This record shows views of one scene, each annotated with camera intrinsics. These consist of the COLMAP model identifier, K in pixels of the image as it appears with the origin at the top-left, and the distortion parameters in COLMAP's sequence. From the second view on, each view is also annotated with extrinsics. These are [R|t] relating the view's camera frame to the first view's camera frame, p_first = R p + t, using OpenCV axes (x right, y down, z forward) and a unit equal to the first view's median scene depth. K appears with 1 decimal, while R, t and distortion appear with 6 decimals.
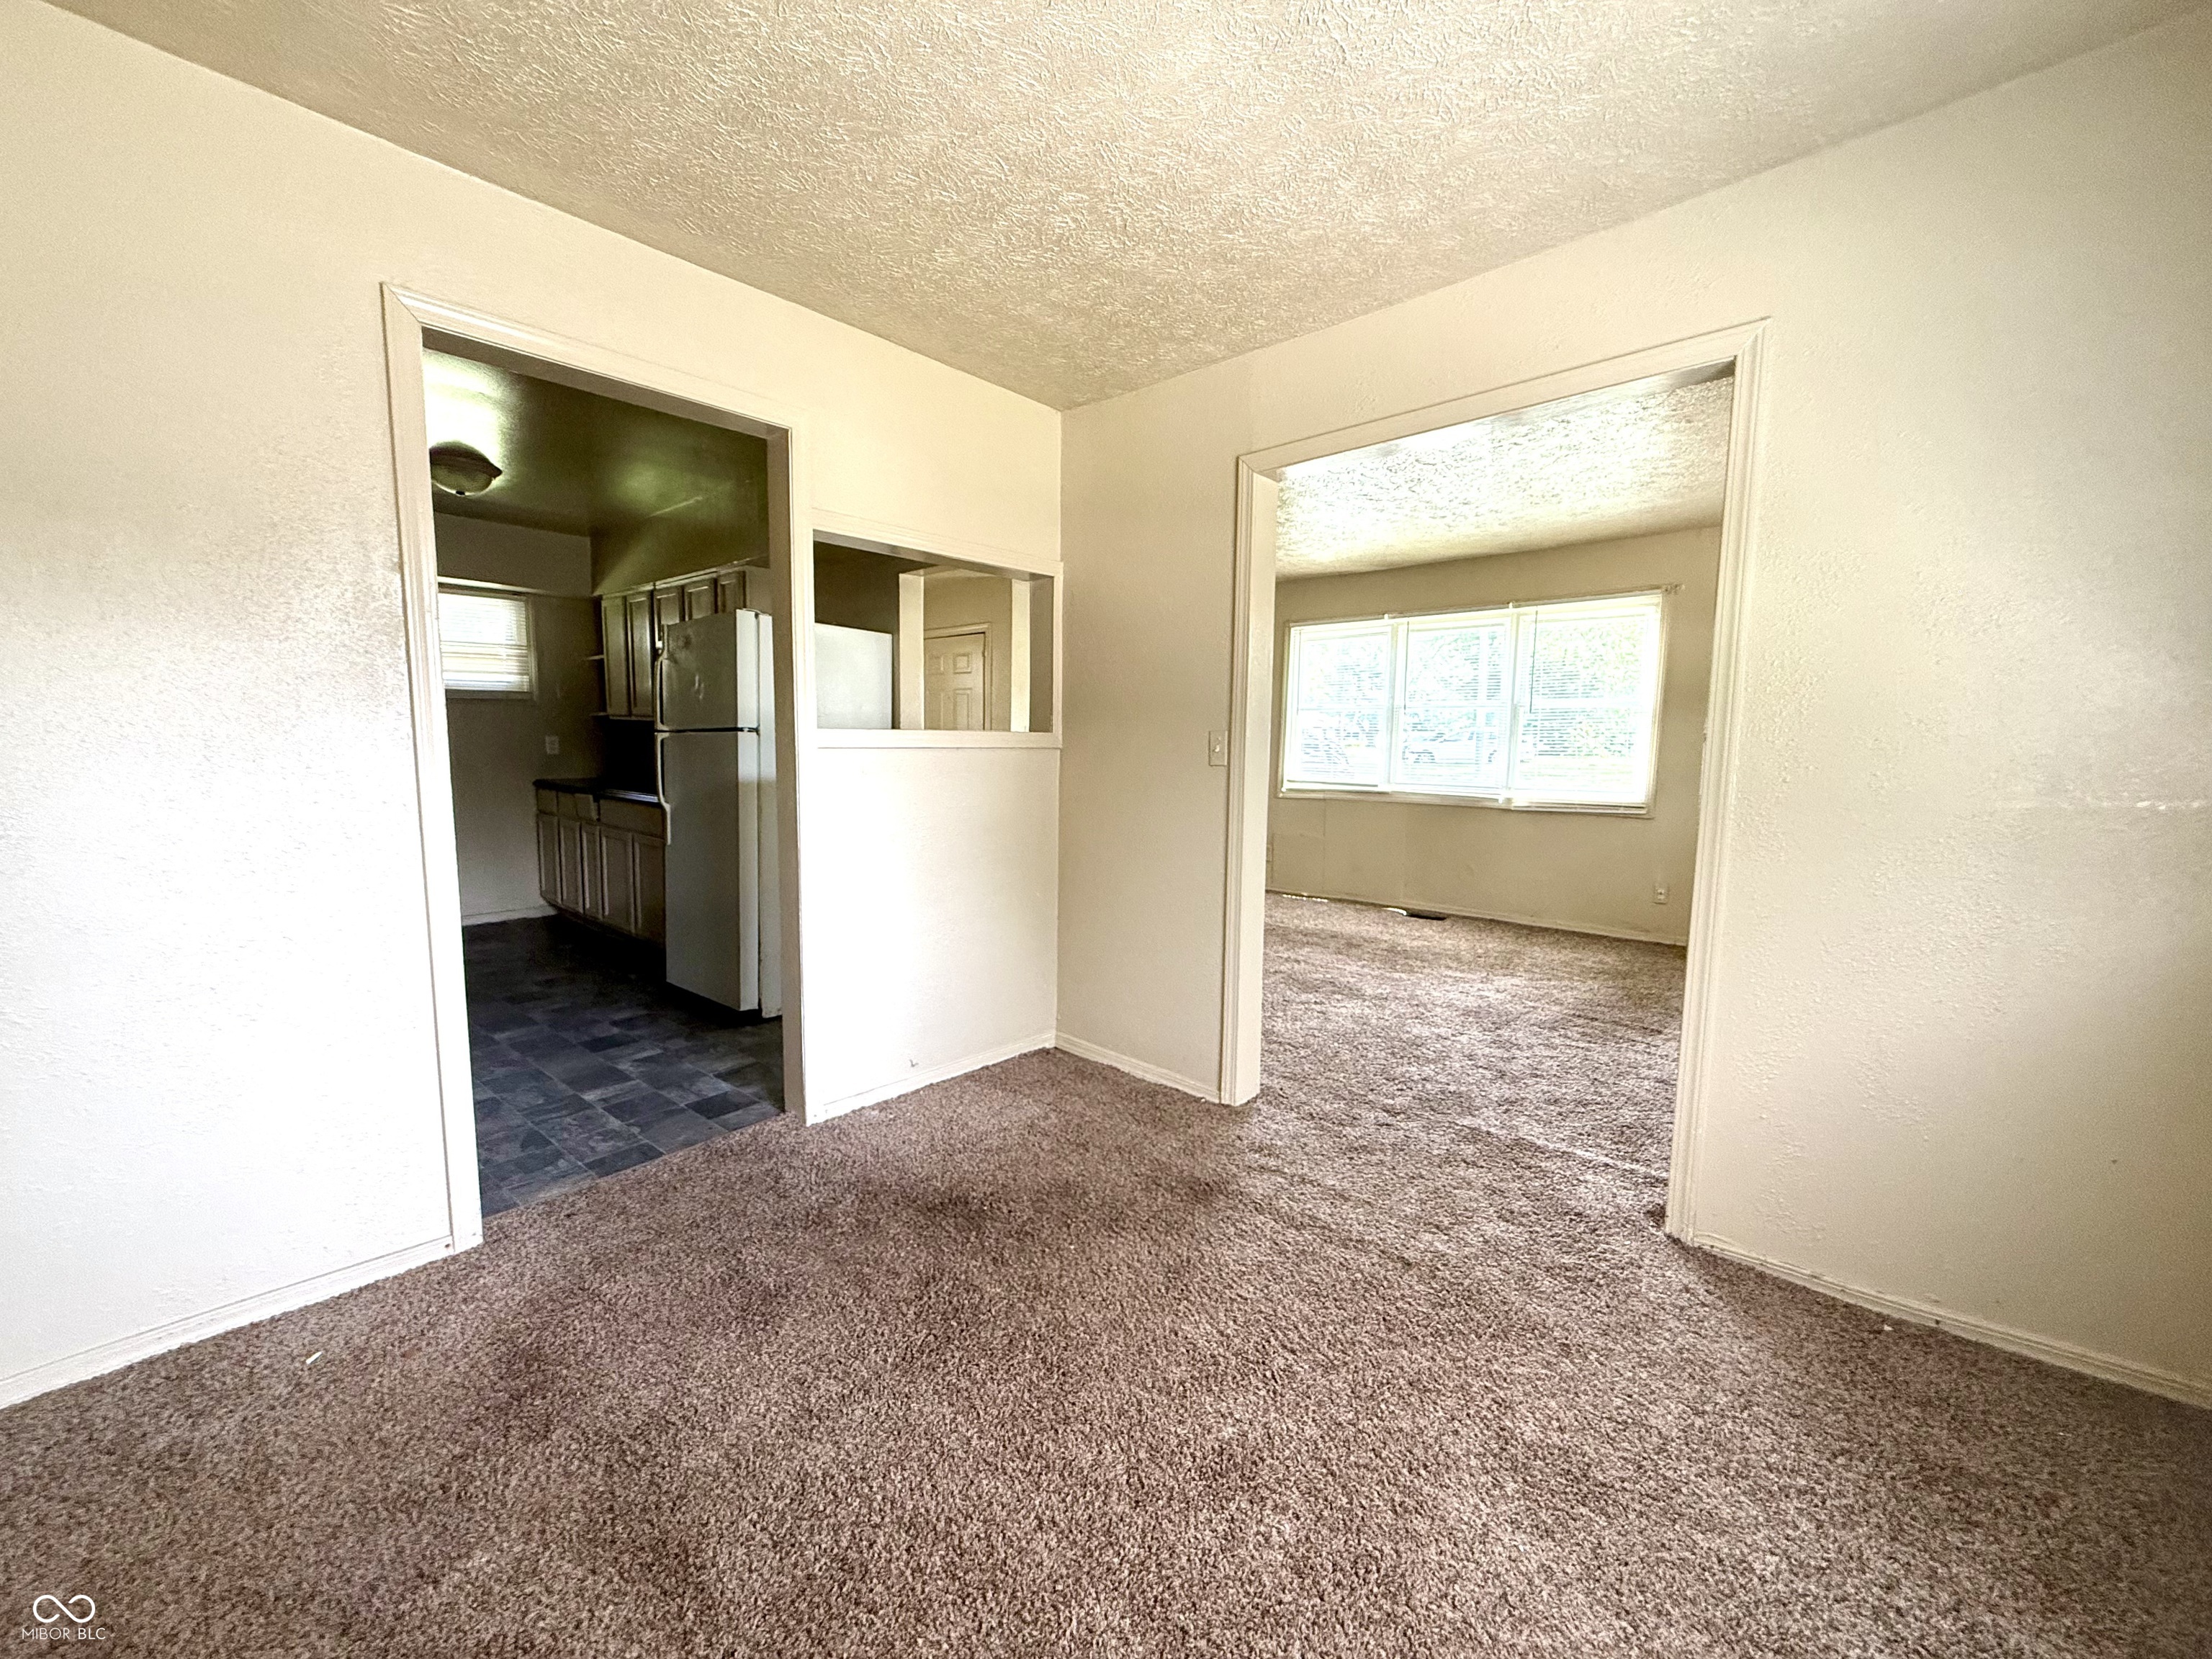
lens RADIAL K [[887.9, 0, 1106.0], [0, 887.9, 829.5], [0, 0, 1]] dist [0.010776, 0.000116]
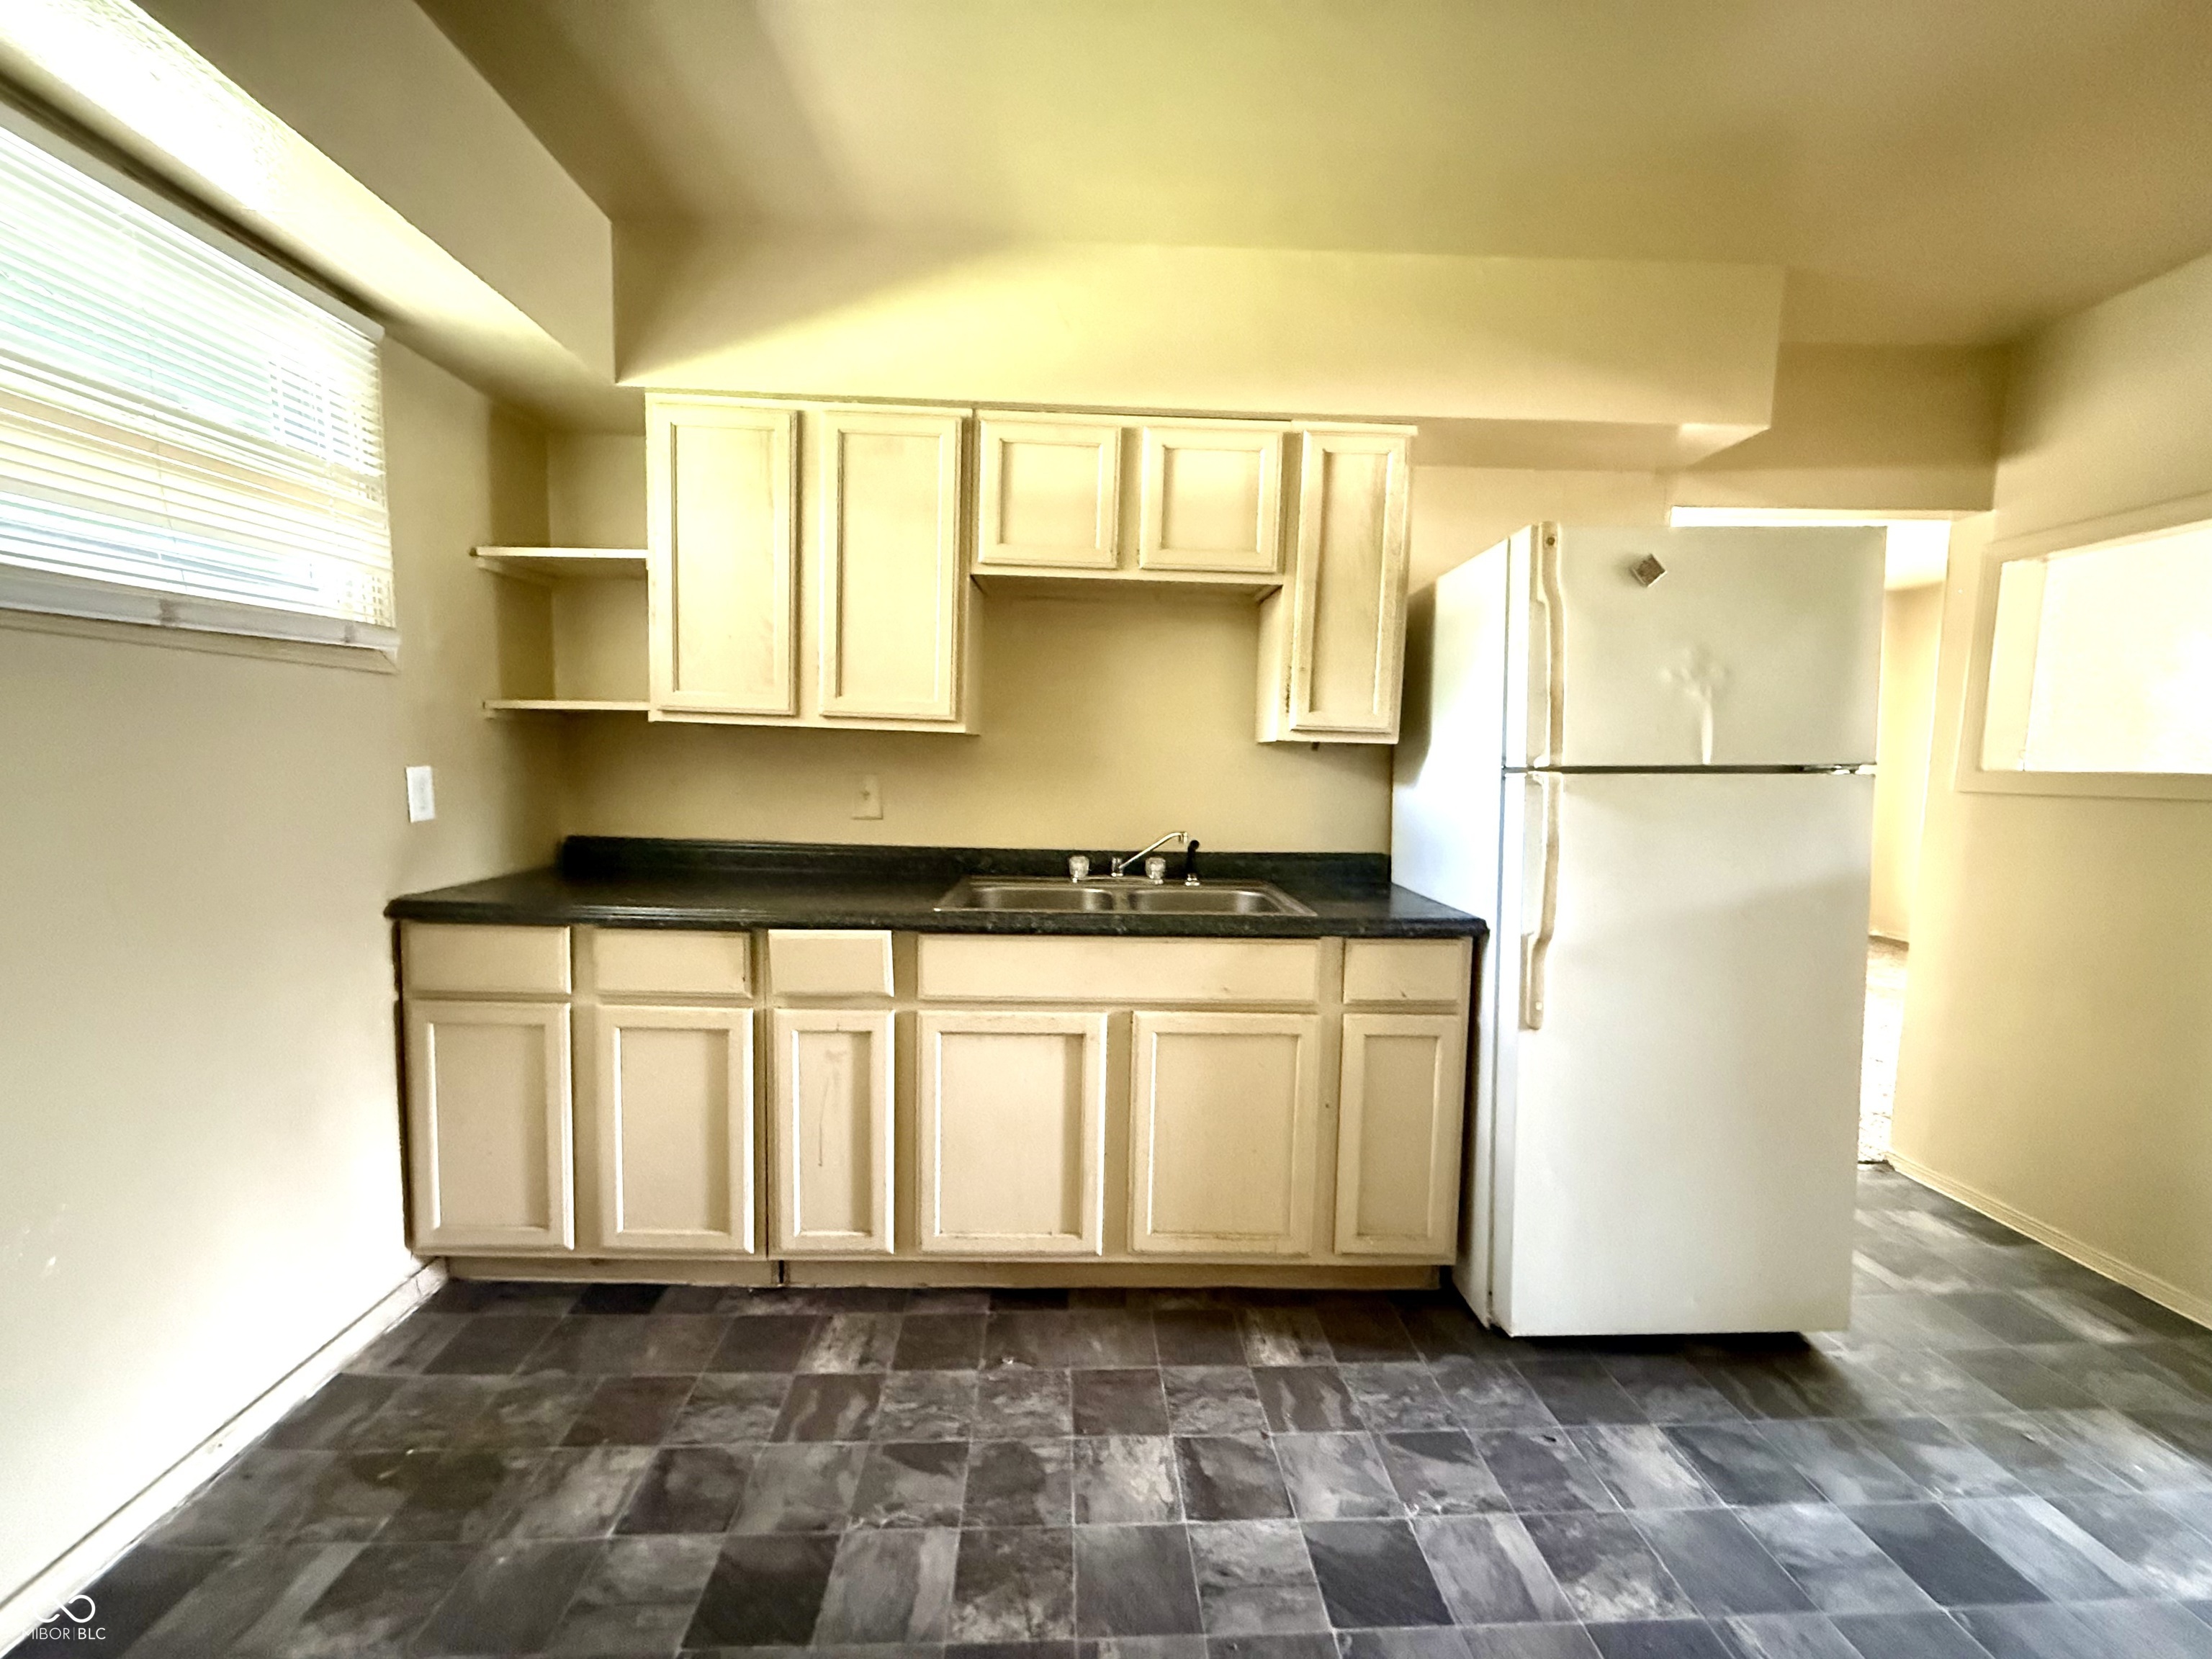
lens RADIAL K [[883.2, 0, 1101.0], [0, 883.2, 830.4], [0, 0, 1]] dist [0.000451, 0.000174]
pose [[0.733568, -0.057700, 0.677162, -0.682363], [0.062936, 0.997875, 0.016849, -0.072571], [-0.676696, 0.030258, 0.735641, 0.599624]]
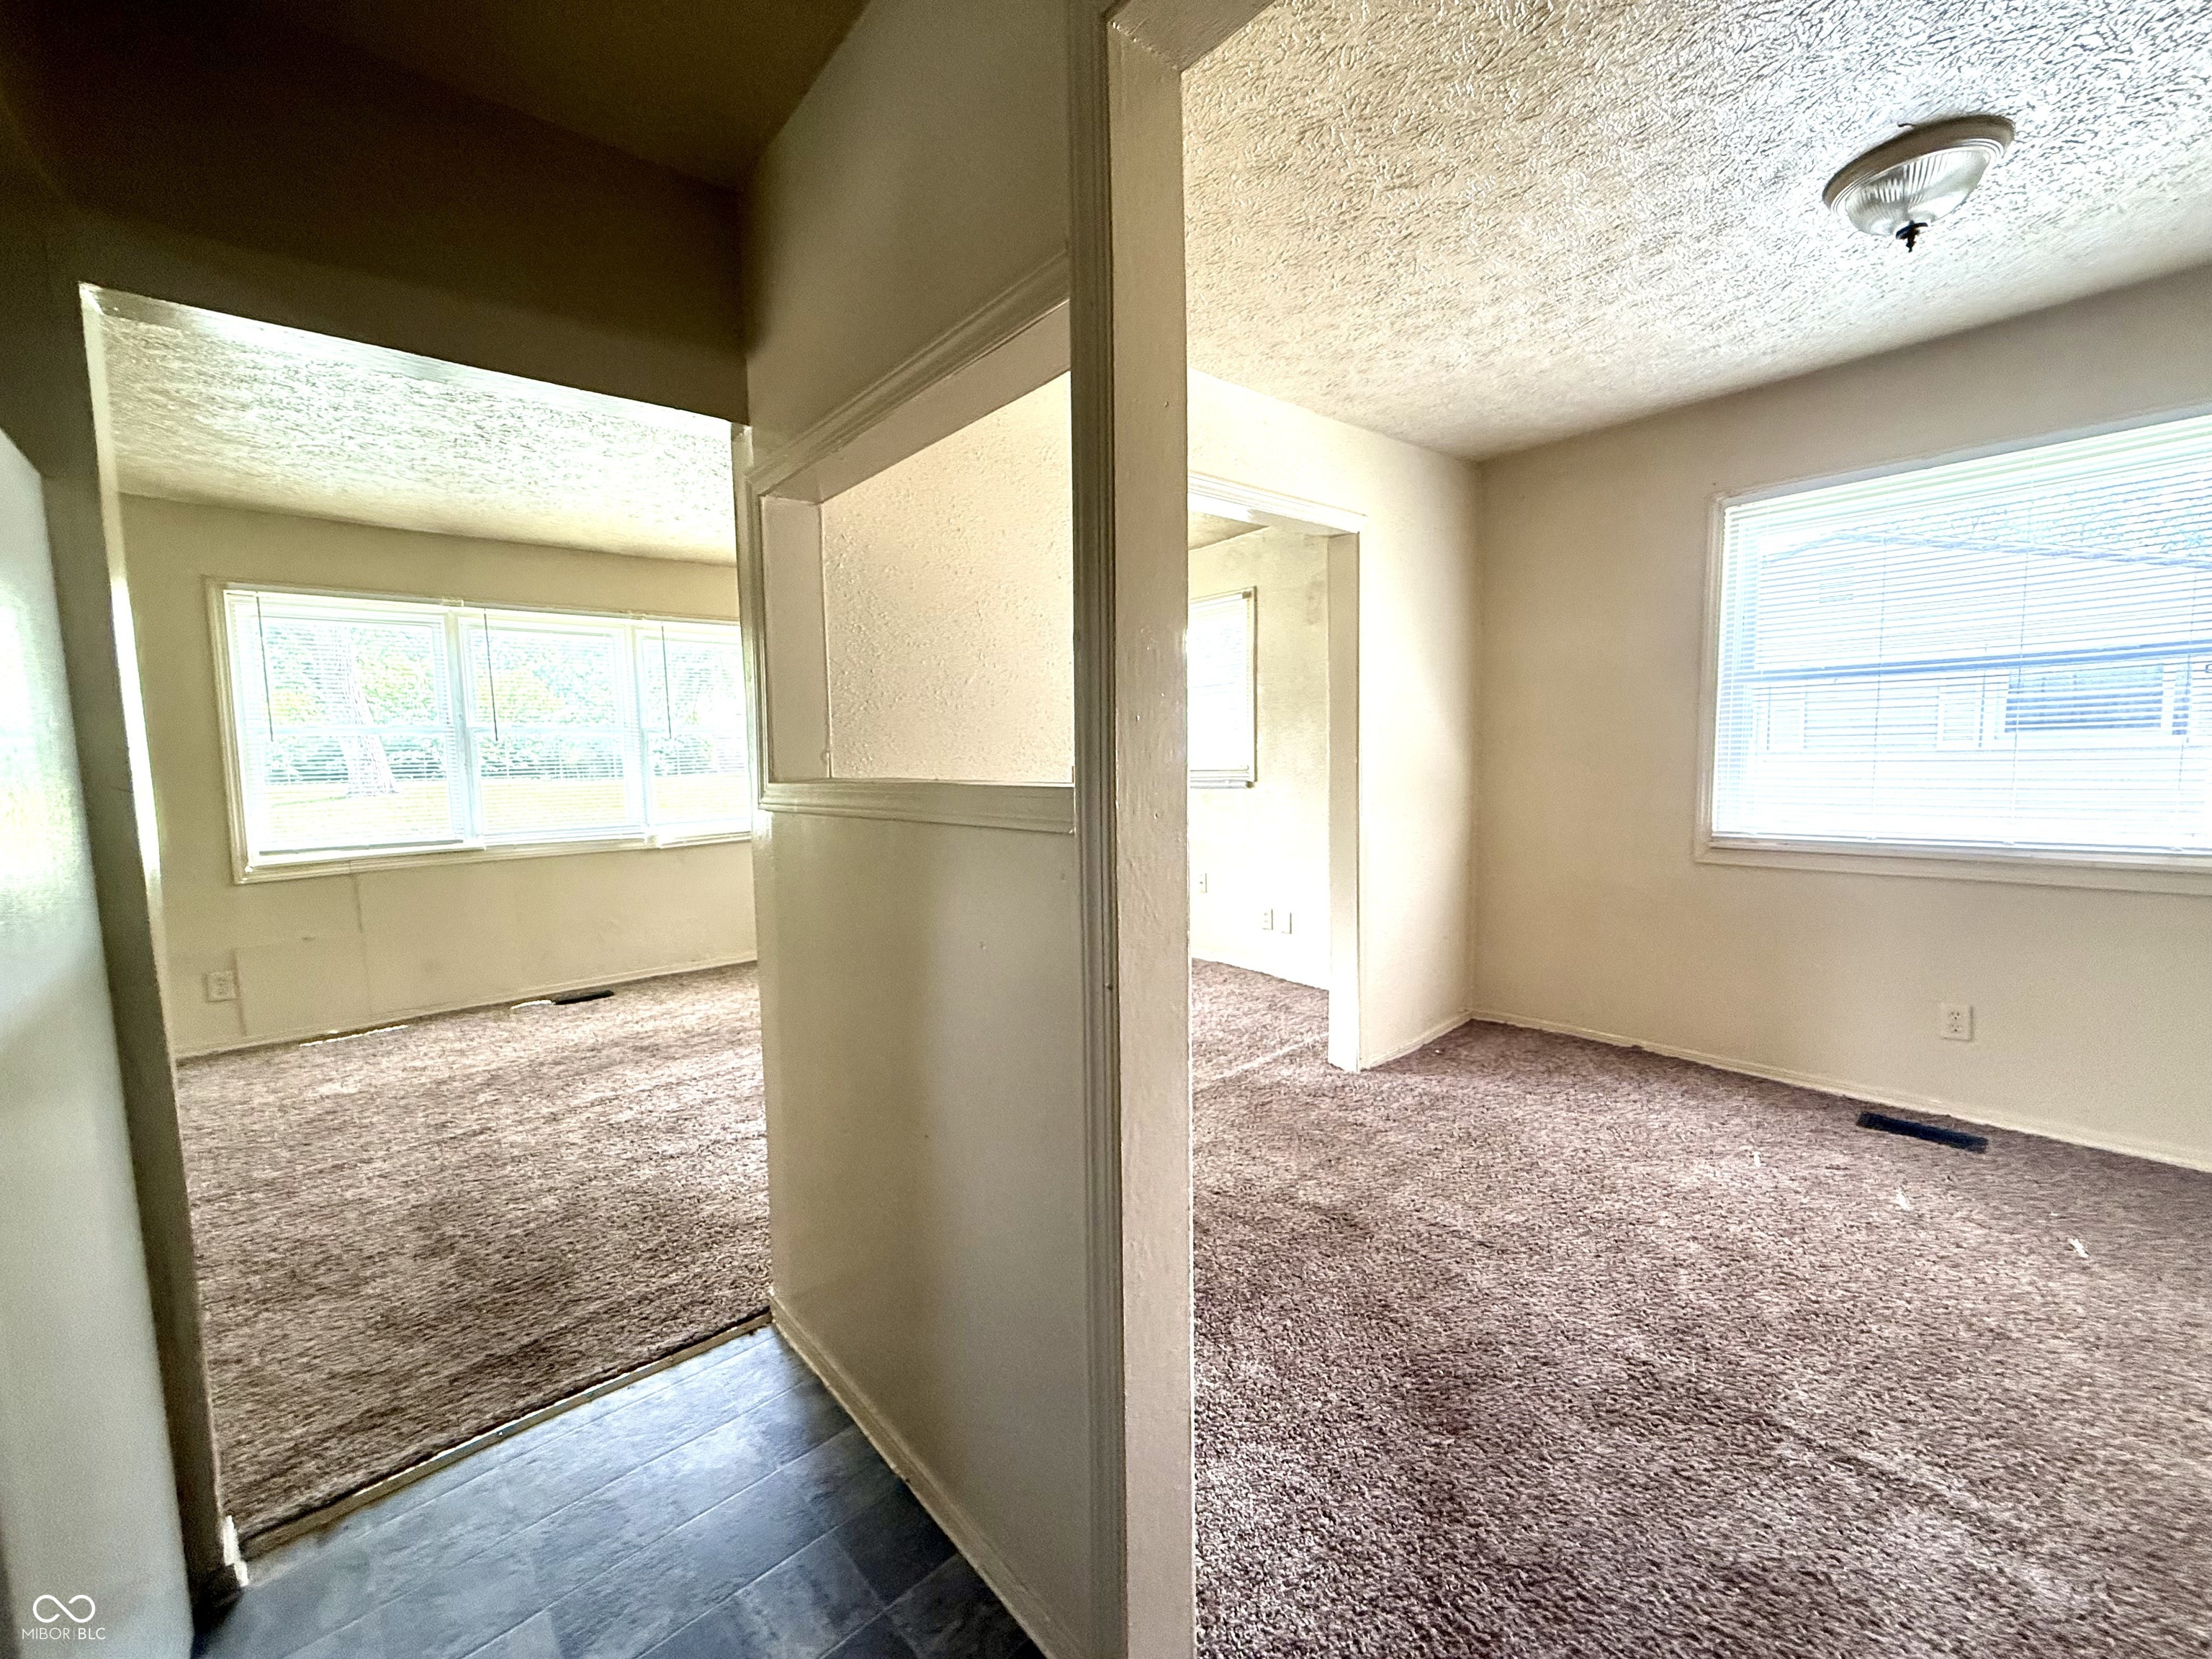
lens RADIAL K [[883.2, 0, 1101.0], [0, 883.2, 830.4], [0, 0, 1]] dist [0.000451, 0.000174]
pose [[0.121435, -0.099071, 0.987643, -0.364849], [0.122839, 0.988858, 0.084089, -0.061930], [-0.984969, 0.111110, 0.132252, 0.466377]]
